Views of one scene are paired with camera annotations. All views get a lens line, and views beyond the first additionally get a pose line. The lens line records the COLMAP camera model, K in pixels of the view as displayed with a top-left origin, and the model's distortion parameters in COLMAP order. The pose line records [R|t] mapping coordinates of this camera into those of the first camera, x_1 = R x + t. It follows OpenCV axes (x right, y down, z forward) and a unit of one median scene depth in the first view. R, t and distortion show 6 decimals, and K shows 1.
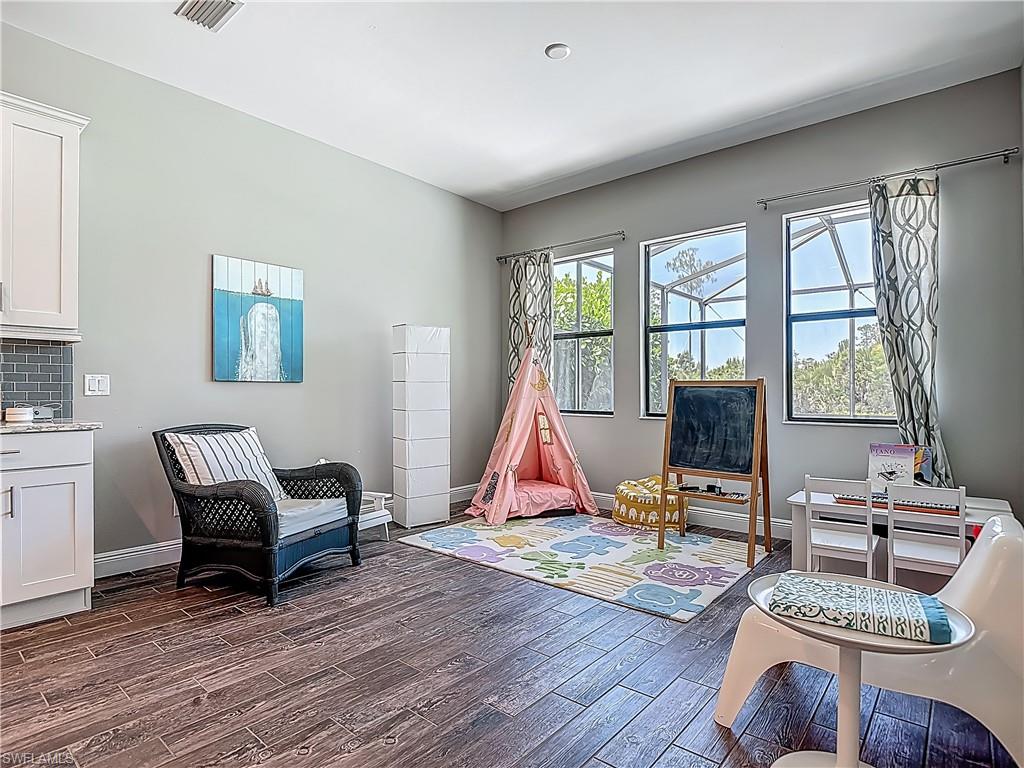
lens RADIAL K [[537.0, 0, 525.7], [0, 537.0, 388.6], [0, 0, 1]] dist [-0.018358, -0.003429]
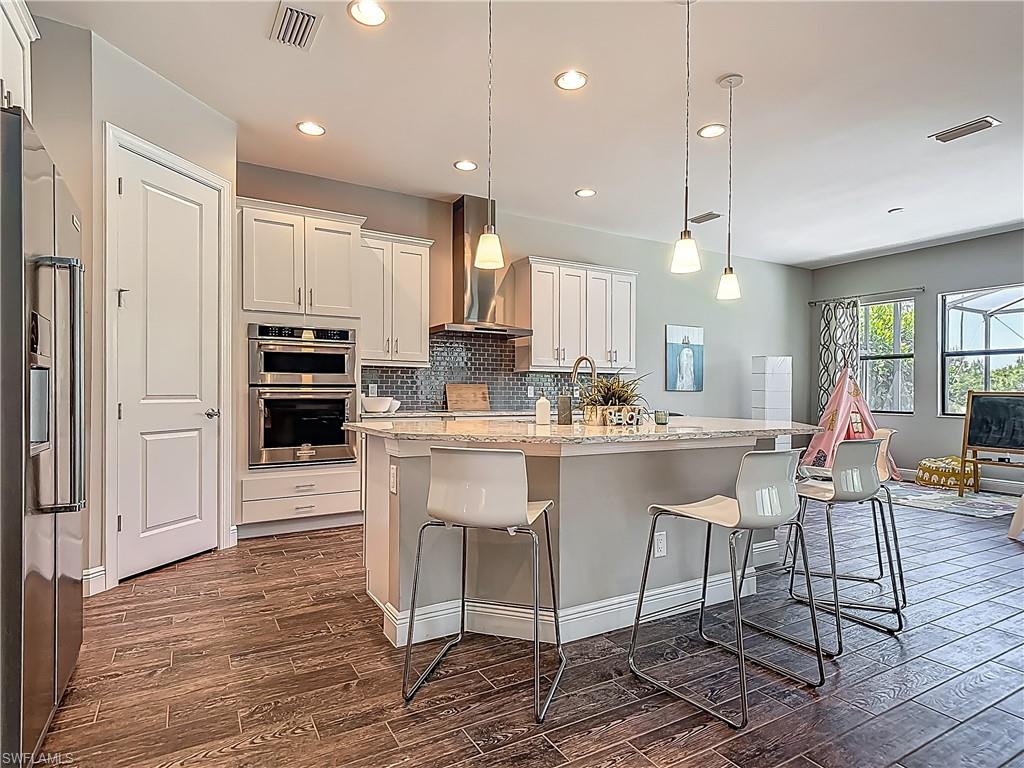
lens RADIAL K [[537.0, 0, 484.7], [0, 537.0, 396.5], [0, 0, 1]] dist [-0.018358, -0.003429]
pose [[0.907690, 0.005572, -0.419605, -0.338222], [-0.001339, 0.999945, 0.010382, -0.012581], [0.419639, -0.008862, 0.907648, -0.910632]]
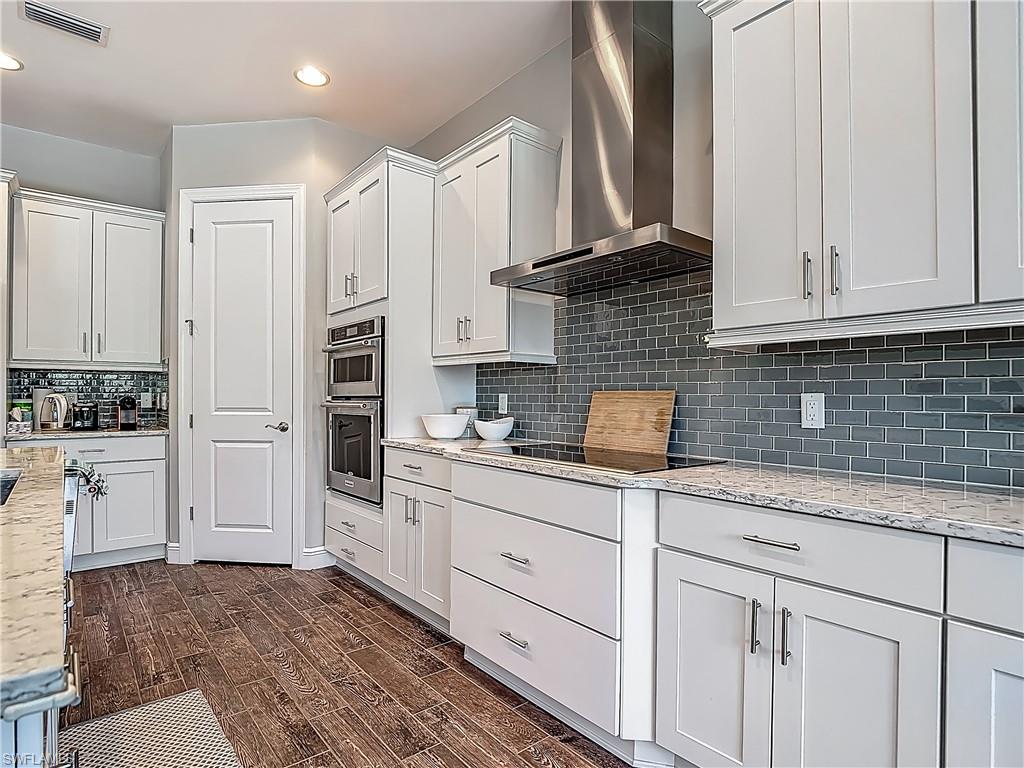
lens RADIAL K [[537.0, 0, 520.5], [0, 537.0, 398.2], [0, 0, 1]] dist [-0.018358, -0.003429]
pose [[-0.204767, 0.005980, -0.978793, -0.340960], [0.005004, 0.999975, 0.005063, -0.025392], [0.978798, -0.003861, -0.204791, 0.359056]]
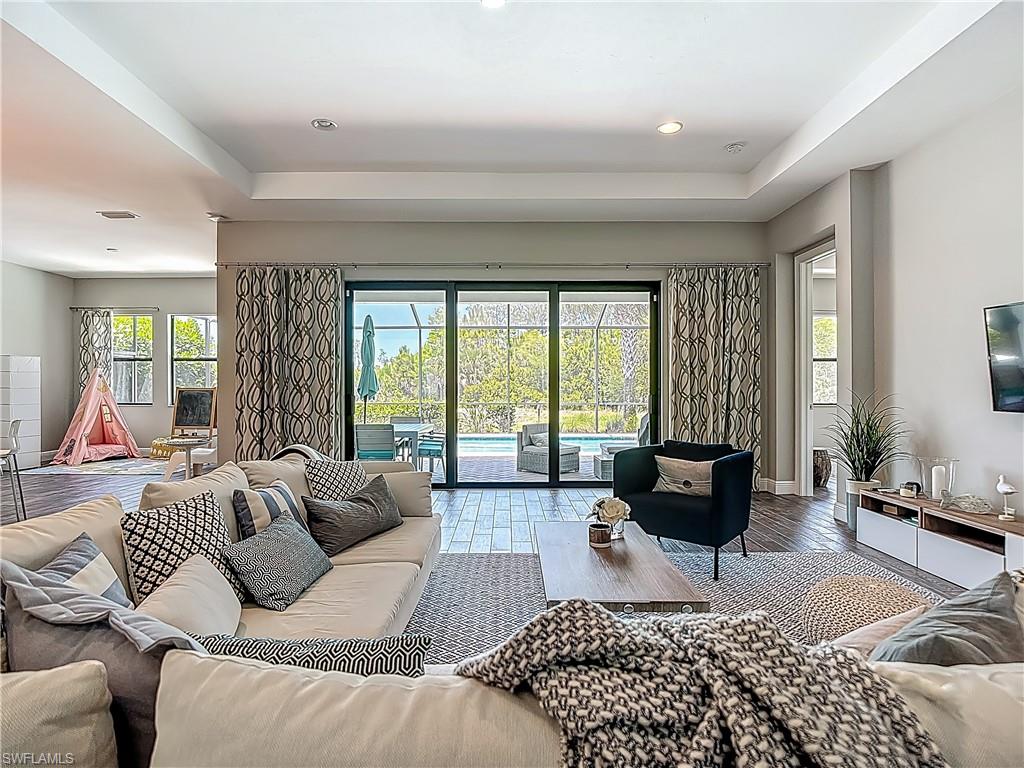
lens RADIAL K [[537.0, 0, 506.8], [0, 537.0, 385.2], [0, 0, 1]] dist [-0.018358, -0.003429]
pose [[0.779505, -0.002924, 0.626389, -0.039241], [0.000007, 0.999989, 0.004659, -0.032470], [-0.626396, -0.003627, 0.779497, -1.437020]]
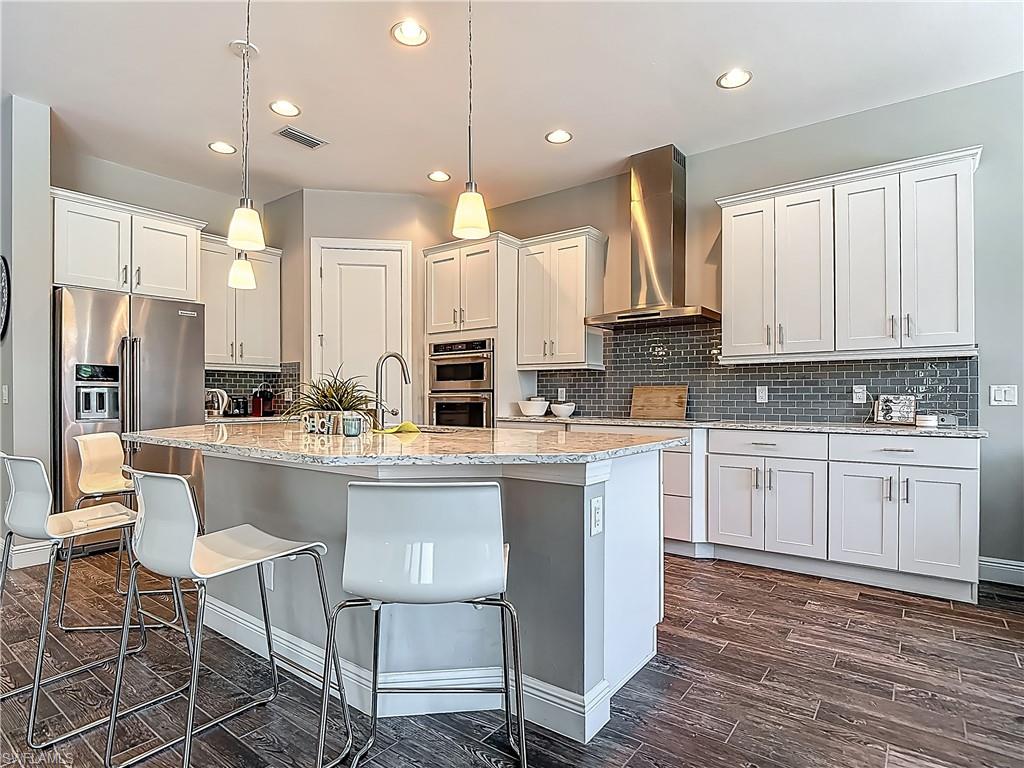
lens RADIAL K [[537.0, 0, 504.9], [0, 537.0, 388.4], [0, 0, 1]] dist [-0.018358, -0.003429]
pose [[0.015947, -0.017655, -0.999717, 0.149789], [0.007048, 0.999821, -0.017544, -0.006765], [0.999848, -0.006767, 0.016068, 0.012002]]
